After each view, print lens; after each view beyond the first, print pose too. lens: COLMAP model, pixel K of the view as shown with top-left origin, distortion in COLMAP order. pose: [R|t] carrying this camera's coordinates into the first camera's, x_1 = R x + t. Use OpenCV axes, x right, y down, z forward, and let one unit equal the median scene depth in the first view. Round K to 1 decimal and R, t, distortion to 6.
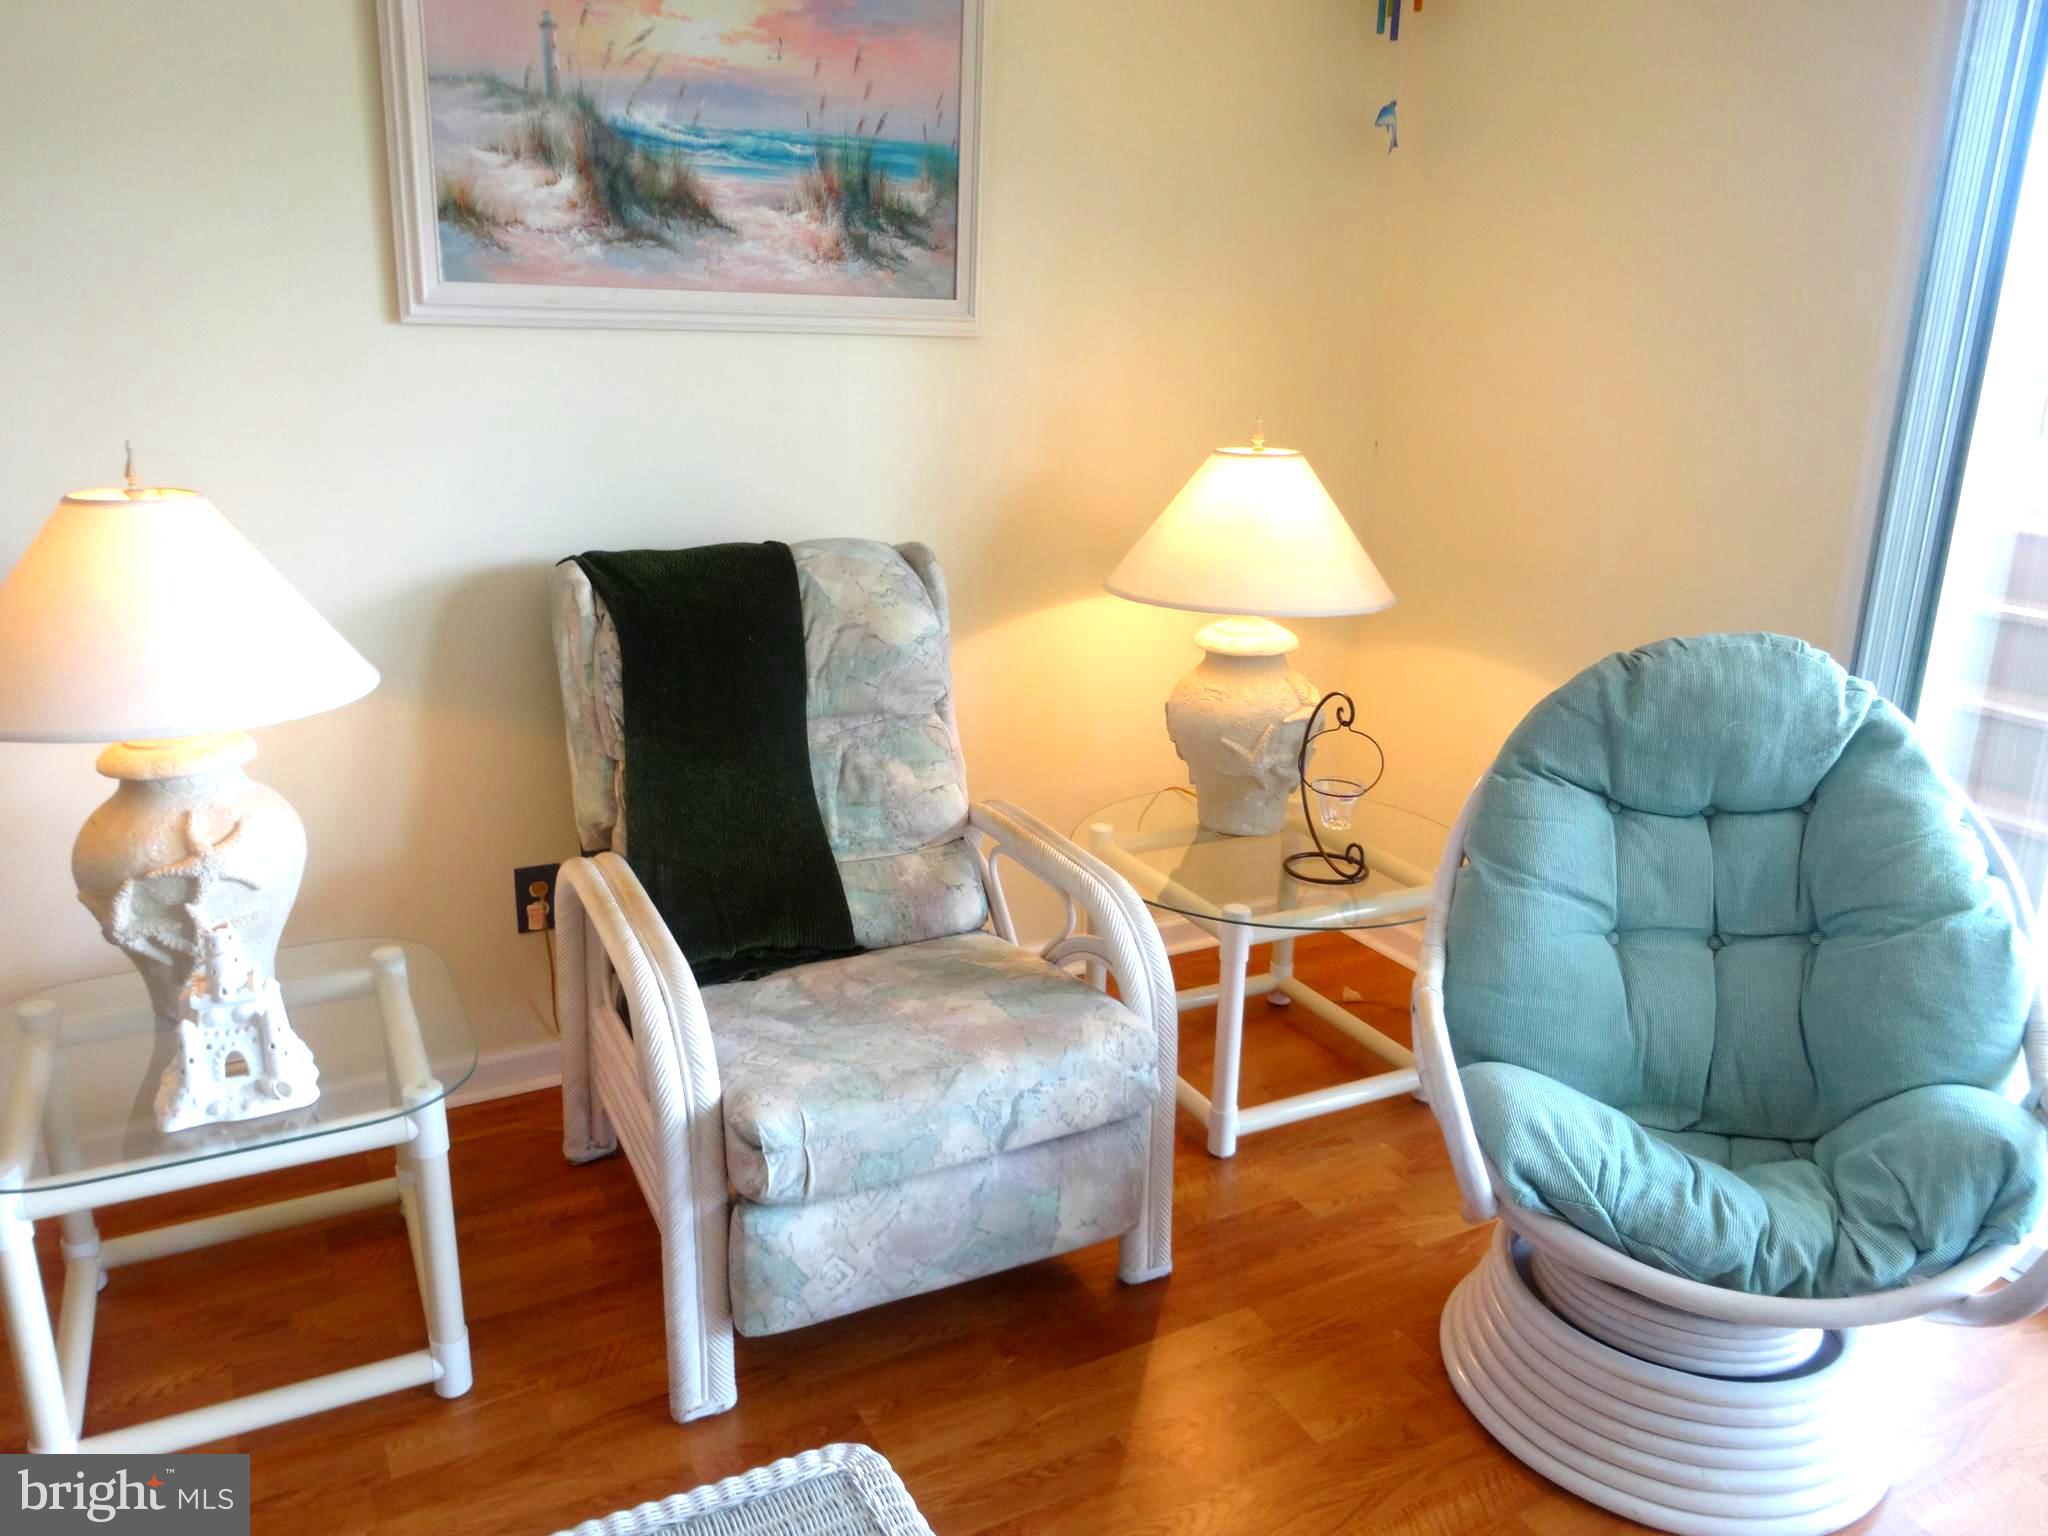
lens RADIAL K [[1516.0, 0, 1017.9], [0, 1516.0, 769.0], [0, 0, 1]] dist [-0.003529, -0.001795]
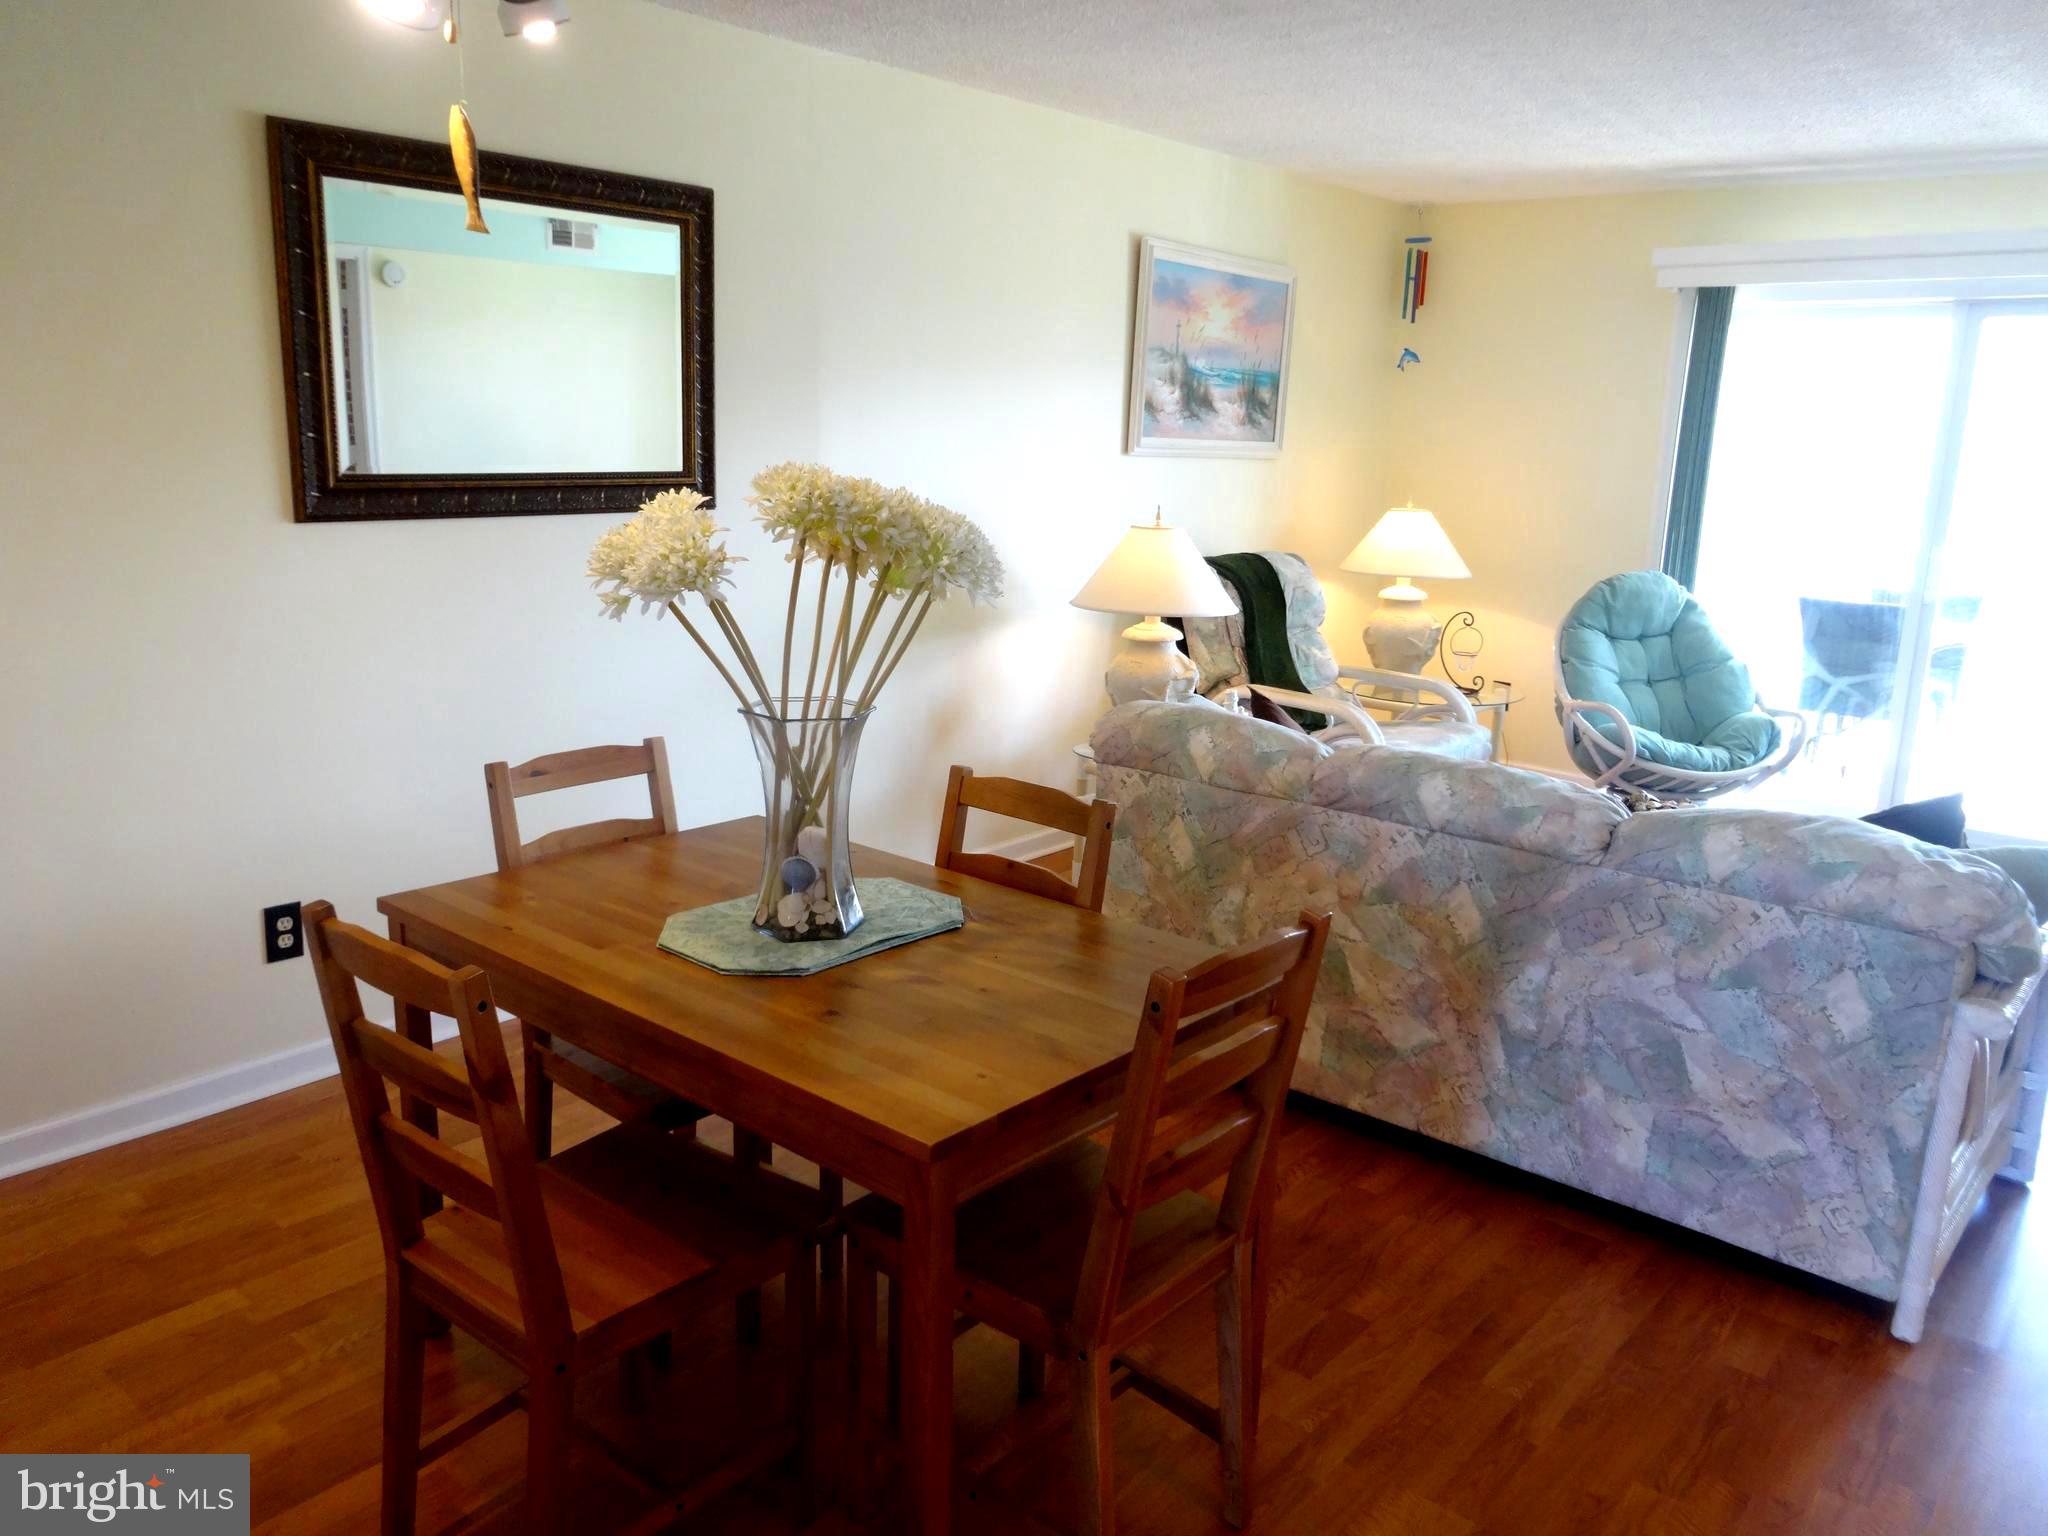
lens RADIAL K [[1516.0, 0, 1017.9], [0, 1516.0, 769.0], [0, 0, 1]] dist [-0.003529, -0.001795]
pose [[0.928937, -0.075298, 0.362501, -1.352208], [0.096712, 0.994457, -0.041264, 0.230190], [-0.357384, 0.073390, 0.931070, -0.941791]]
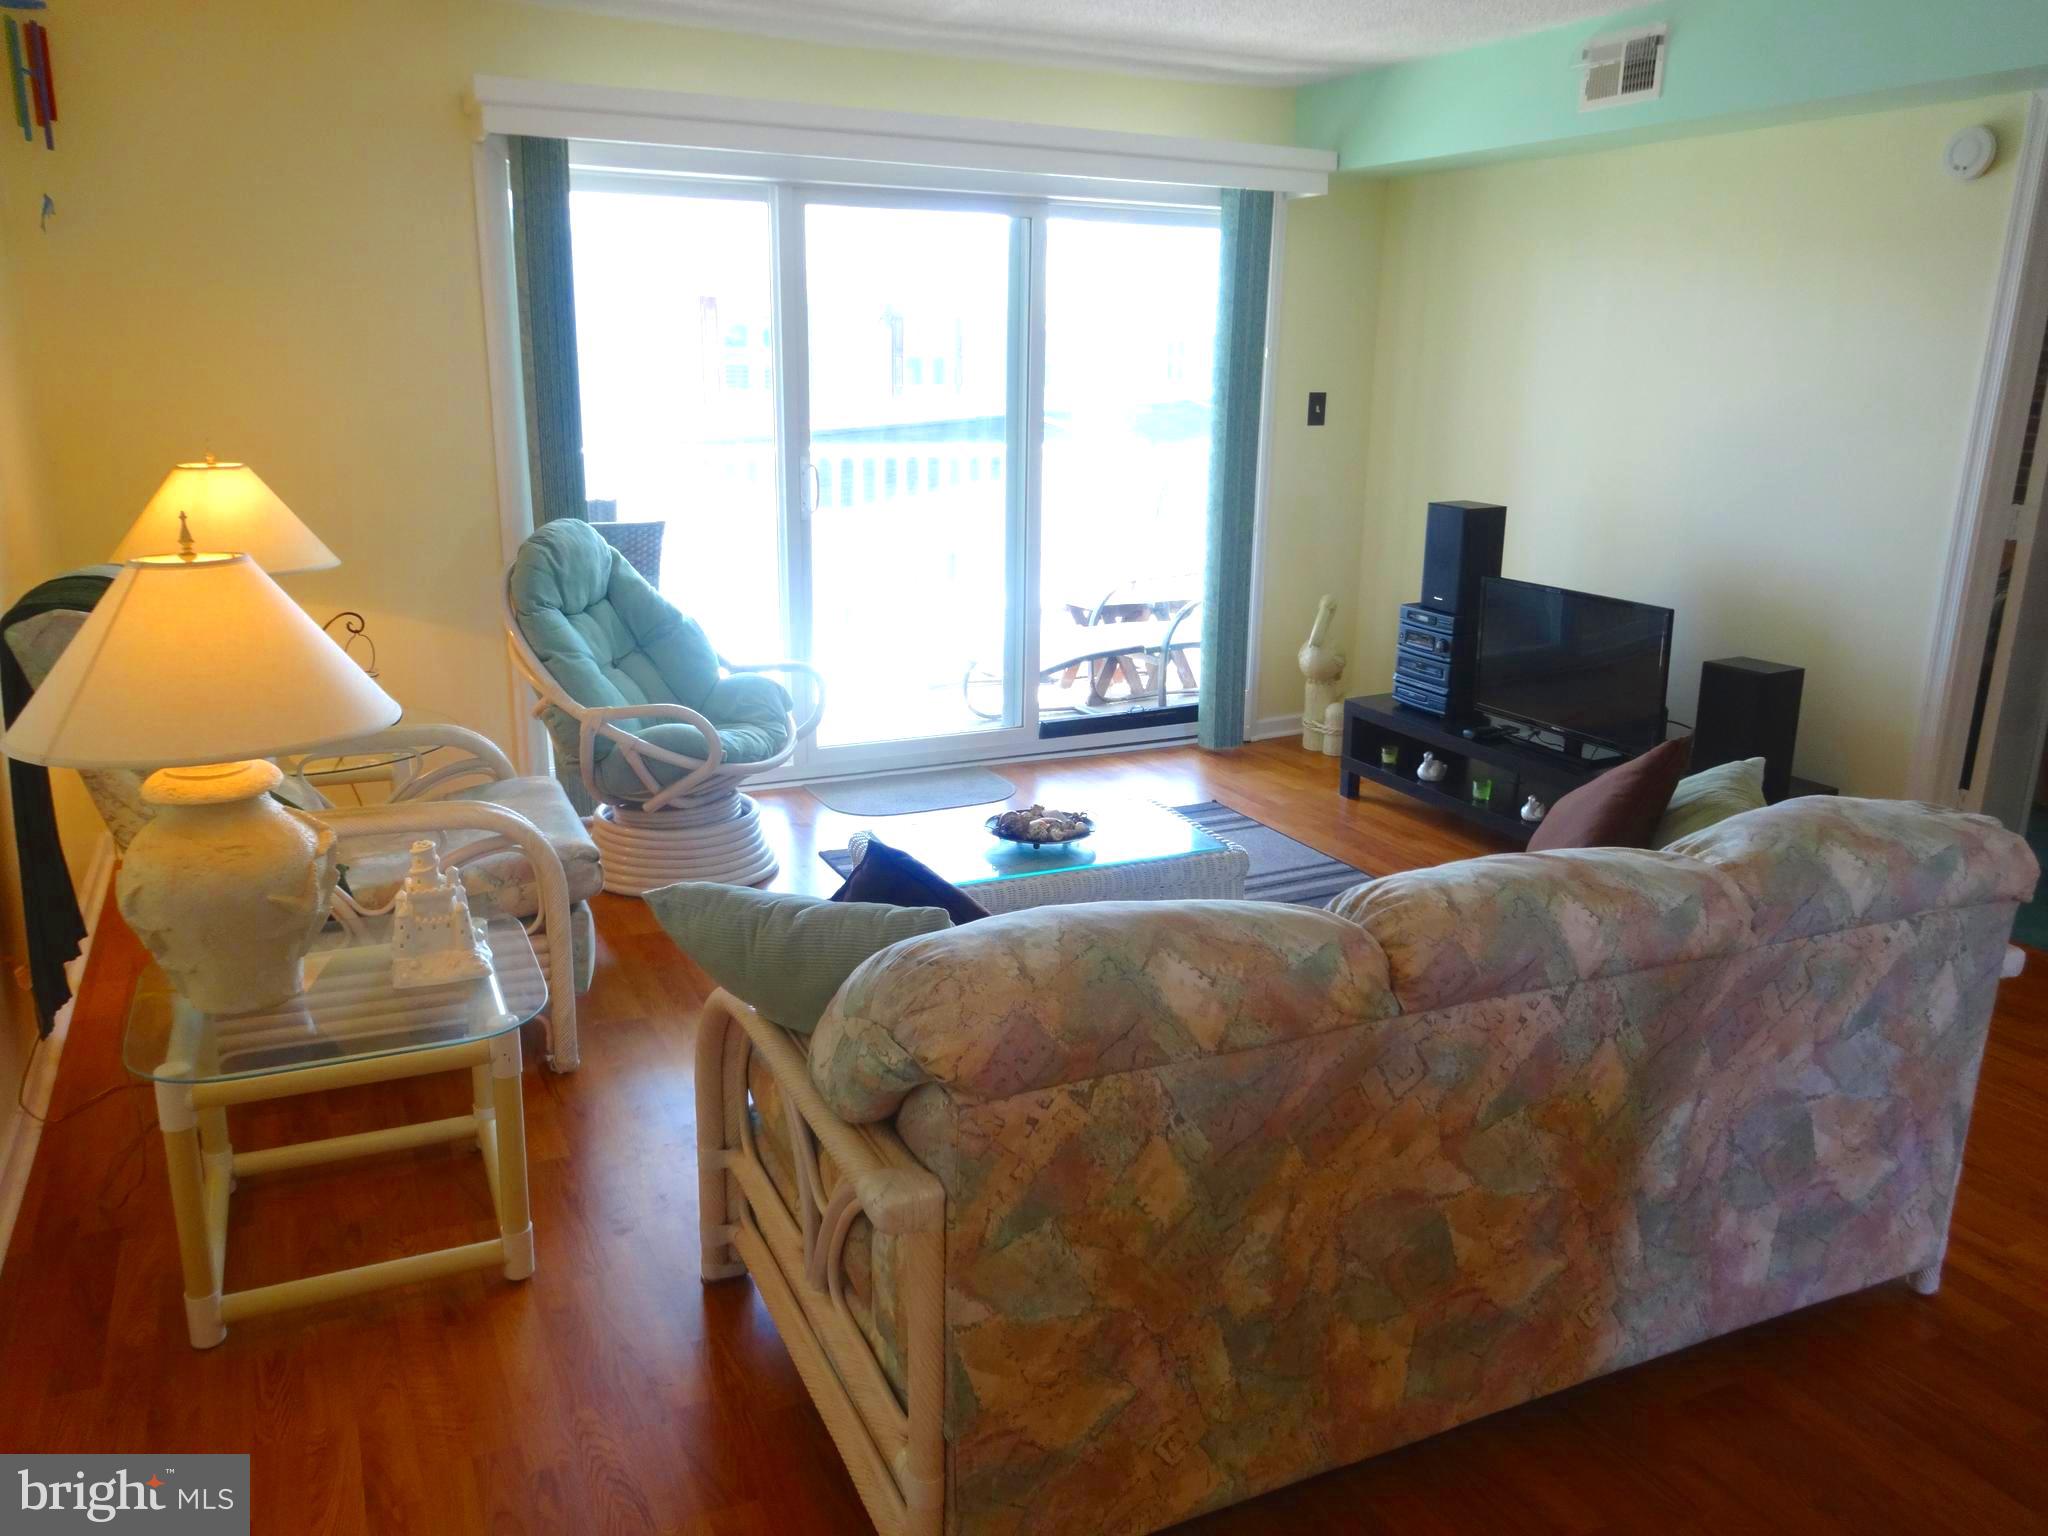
lens RADIAL K [[1516.0, 0, 1017.9], [0, 1516.0, 769.0], [0, 0, 1]] dist [-0.003529, -0.001795]
pose [[0.039054, -0.279760, 0.959275, -1.343373], [0.271070, 0.926975, 0.259305, -0.123876], [-0.961767, 0.249904, 0.112037, 0.233168]]
